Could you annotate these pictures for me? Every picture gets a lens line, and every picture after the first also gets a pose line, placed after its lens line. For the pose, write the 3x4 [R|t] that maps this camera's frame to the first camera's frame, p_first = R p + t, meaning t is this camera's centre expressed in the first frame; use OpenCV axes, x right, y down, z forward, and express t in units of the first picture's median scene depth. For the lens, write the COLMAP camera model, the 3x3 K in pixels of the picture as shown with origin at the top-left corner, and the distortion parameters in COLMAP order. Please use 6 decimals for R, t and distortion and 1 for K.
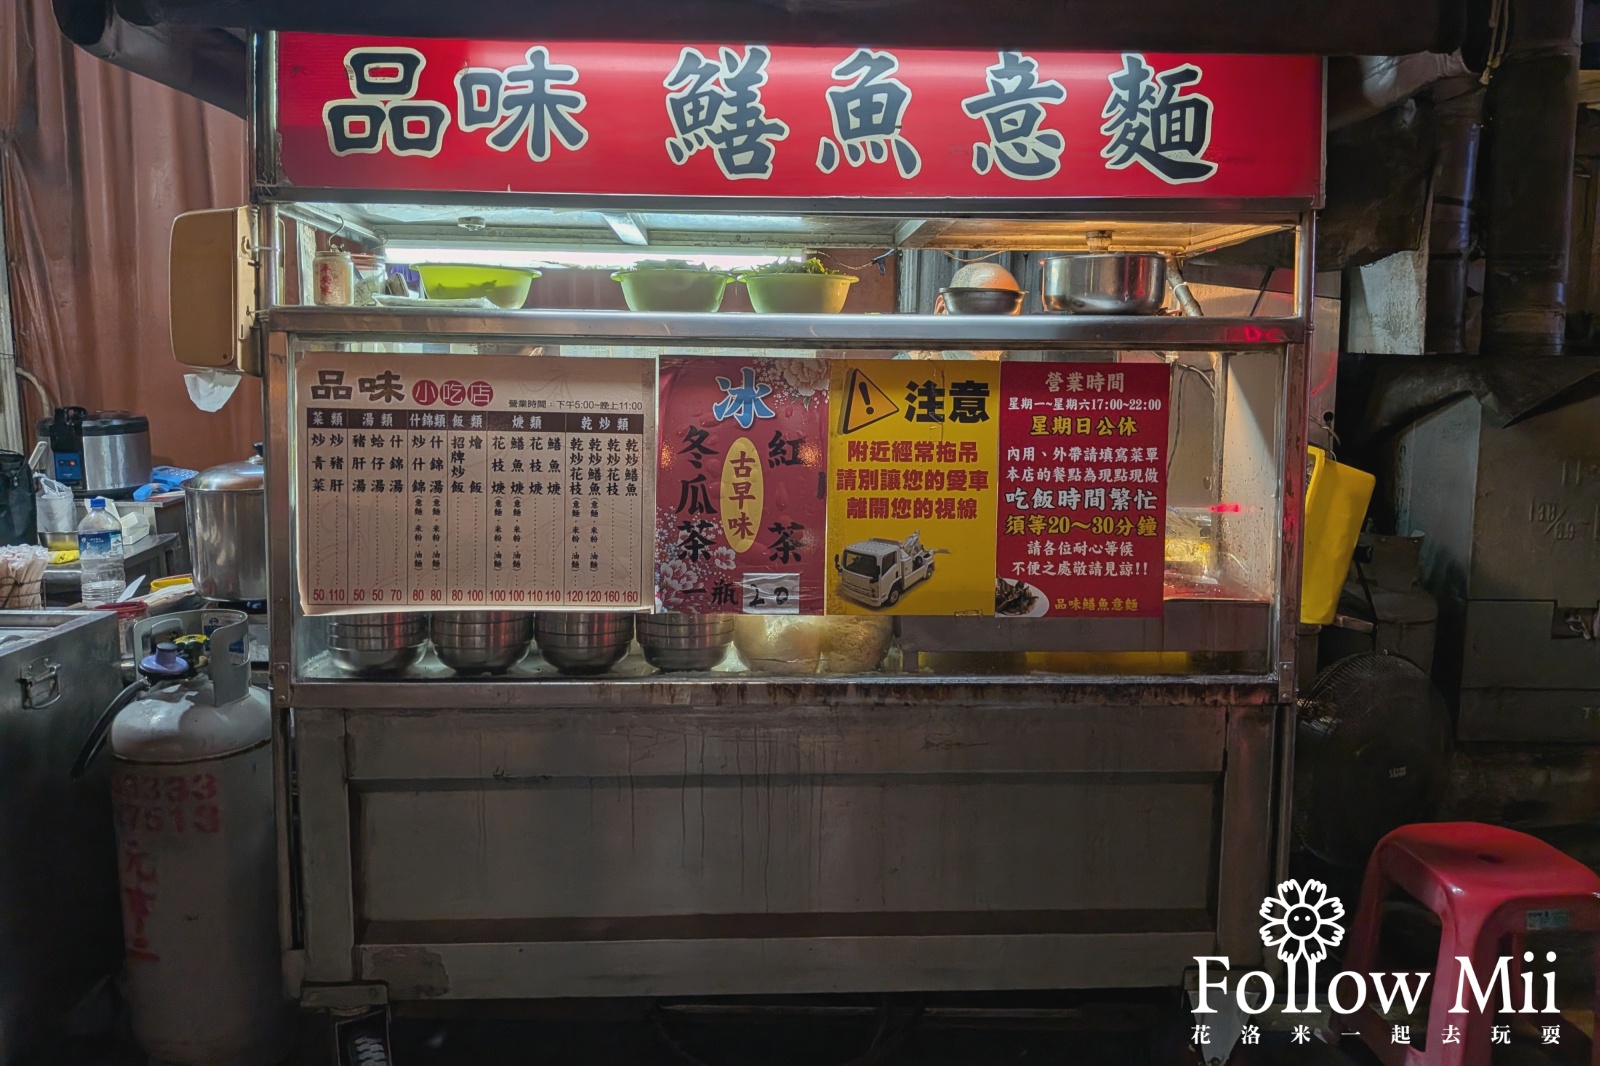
lens RADIAL K [[1107.5, 0, 800.0], [0, 1107.5, 520.7], [0, 0, 1]] dist [0.034516, -0.023187]
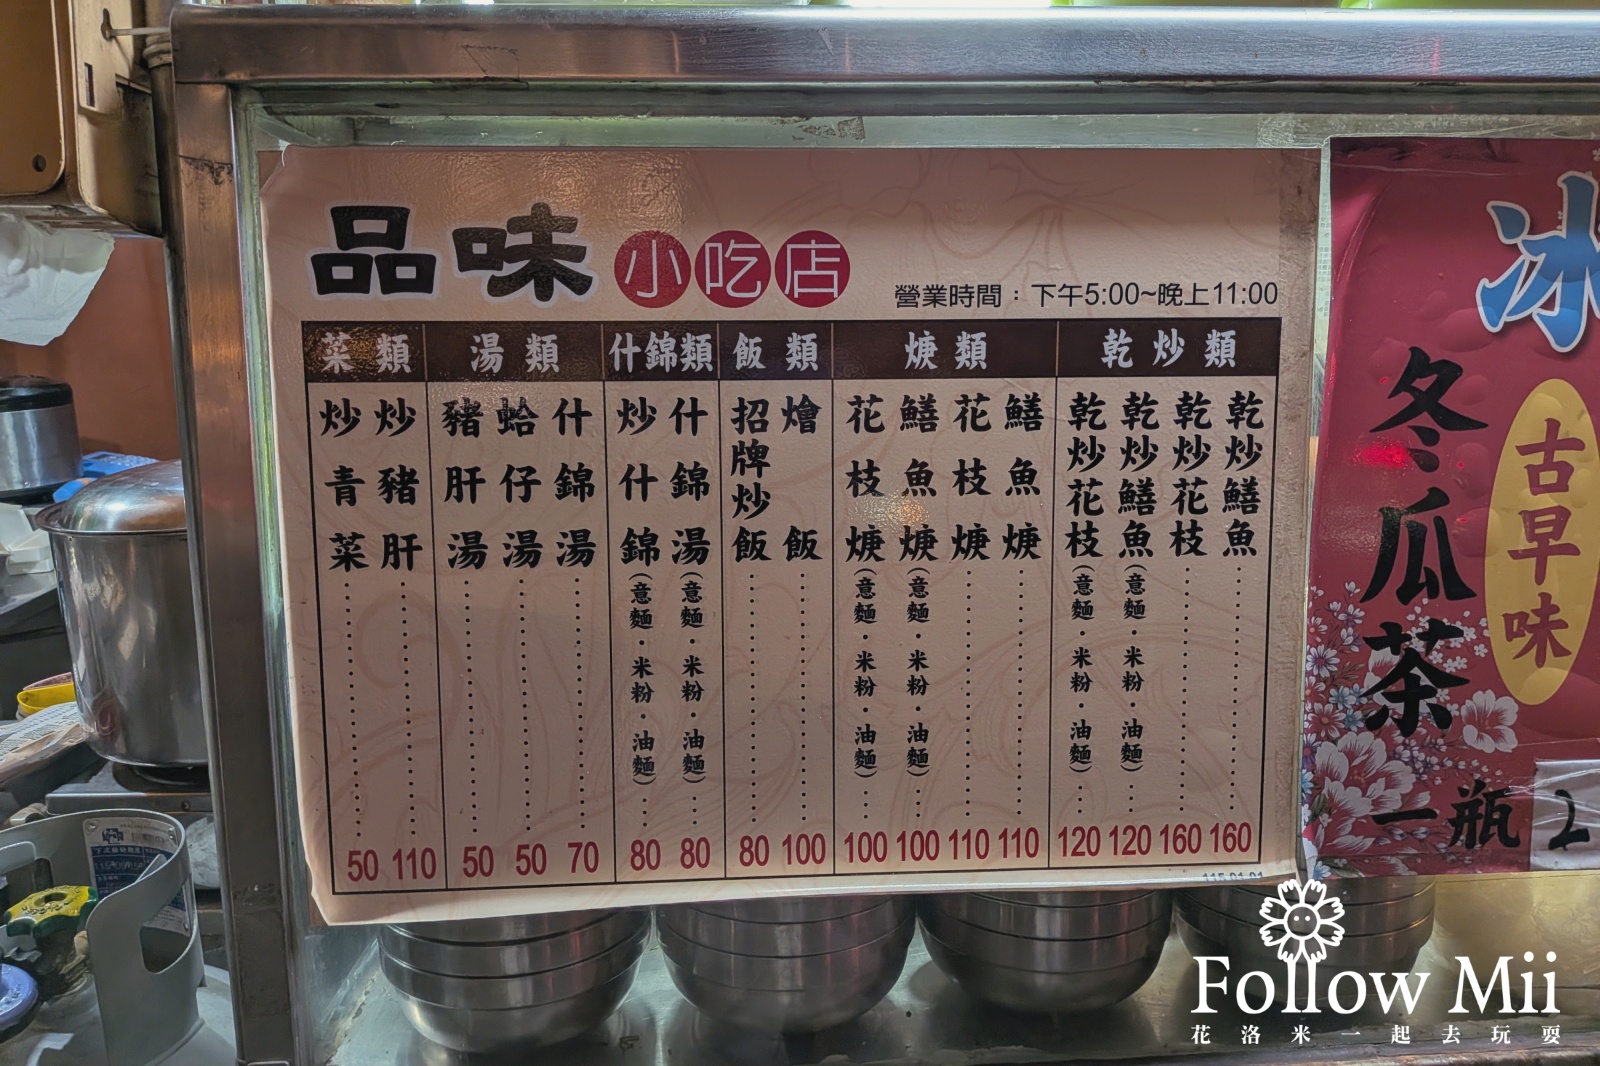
lens RADIAL K [[1107.5, 0, 803.8], [0, 1107.5, 540.1], [0, 0, 1]] dist [0.034516, -0.023187]
pose [[0.999701, -0.024337, 0.002284, -0.291038], [0.024172, 0.998145, 0.055870, -0.050511], [-0.003639, -0.055799, 0.998435, 0.653855]]
